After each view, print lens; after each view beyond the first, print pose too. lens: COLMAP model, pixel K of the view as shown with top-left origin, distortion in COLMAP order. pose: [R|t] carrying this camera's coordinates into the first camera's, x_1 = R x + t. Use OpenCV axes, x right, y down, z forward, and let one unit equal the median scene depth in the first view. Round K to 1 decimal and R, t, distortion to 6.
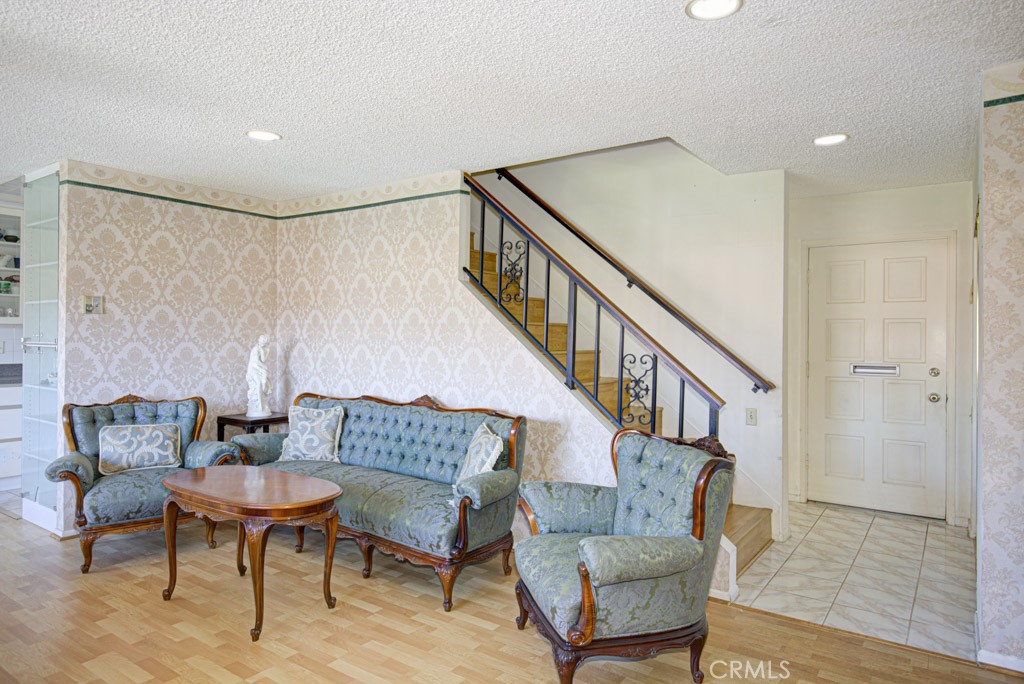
lens RADIAL K [[644.6, 0, 505.7], [0, 644.6, 325.2], [0, 0, 1]] dist [0.007163, 0.004410]
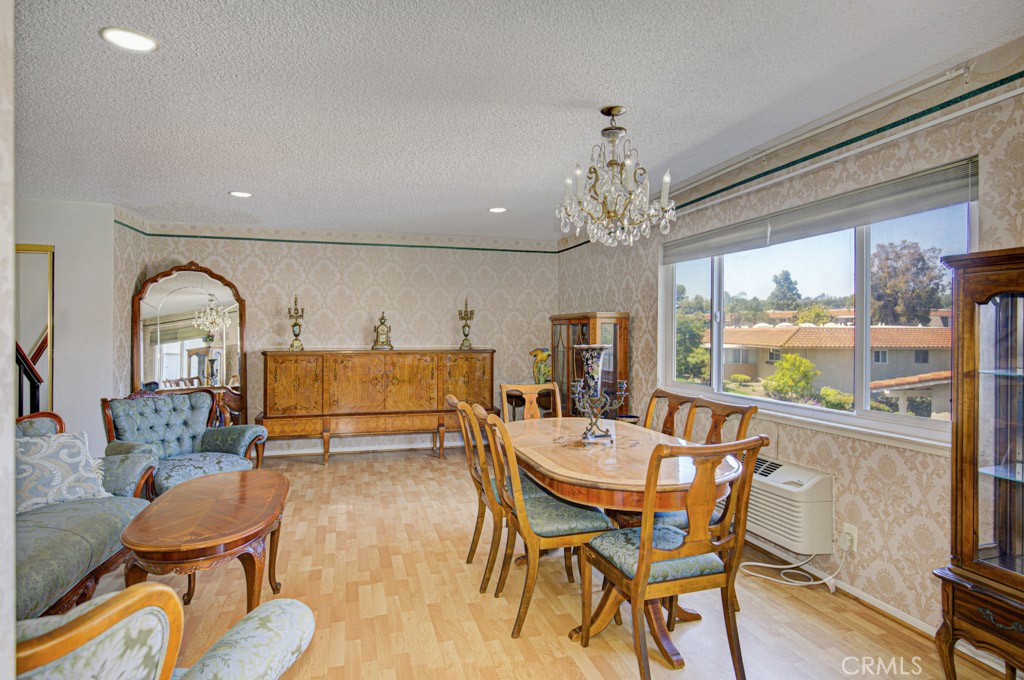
lens RADIAL K [[568.3, 0, 506.2], [0, 568.3, 337.5], [0, 0, 1]] dist [0.003016, 0.004594]
pose [[-0.778510, -0.019082, 0.627342, -0.887071], [-0.022496, 0.999744, 0.002493, 0.006065], [-0.627228, -0.012172, -0.778740, 1.016204]]
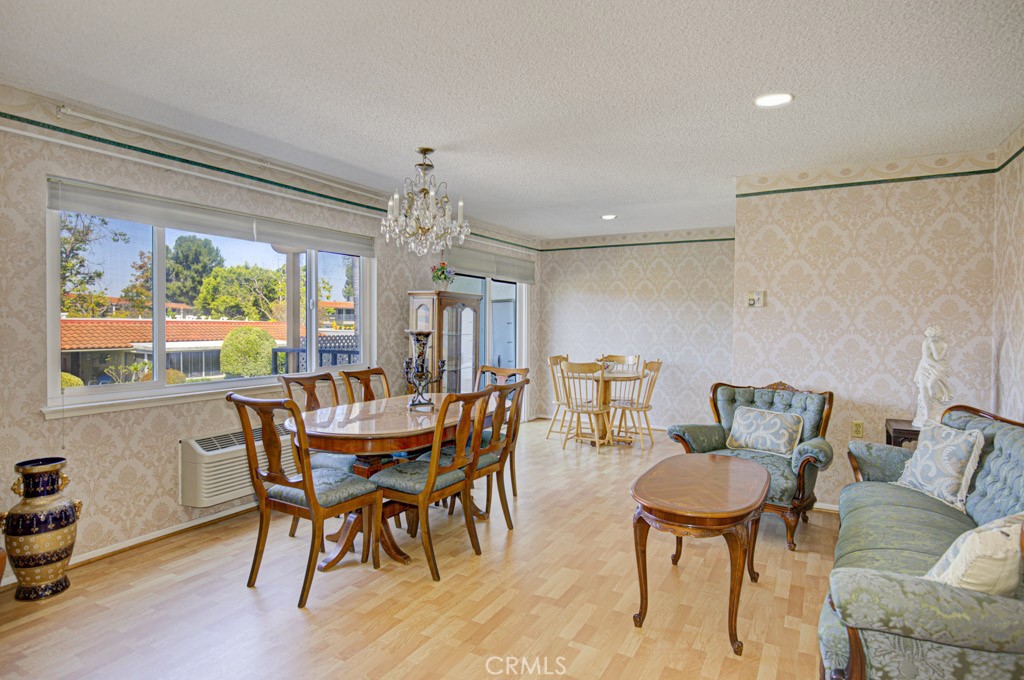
lens RADIAL K [[568.3, 0, 510.5], [0, 568.3, 335.1], [0, 0, 1]] dist [0.003016, 0.004594]
pose [[0.112432, 0.017249, -0.993510, 0.305332], [0.009189, 0.999789, 0.018398, 0.008968], [0.993617, -0.011198, 0.112250, 0.462763]]
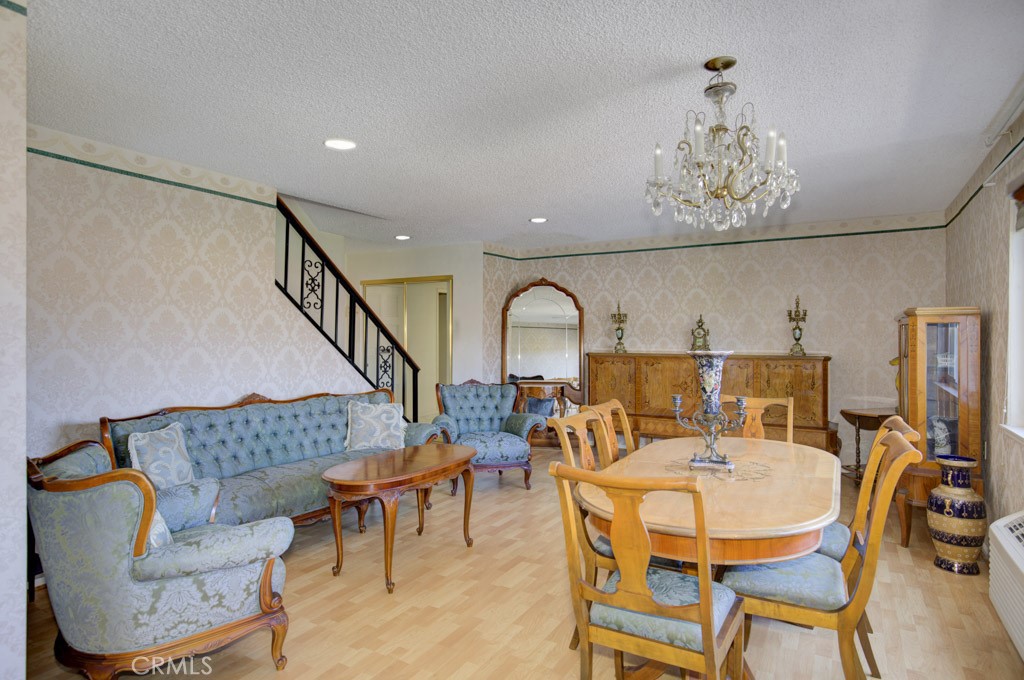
lens RADIAL K [[568.3, 0, 507.1], [0, 568.3, 341.6], [0, 0, 1]] dist [0.003016, 0.004594]
pose [[-0.082592, -0.023232, 0.996313, -1.088351], [-0.019411, 0.999576, 0.021699, -0.003232], [-0.996394, -0.017548, -0.083008, 0.675071]]
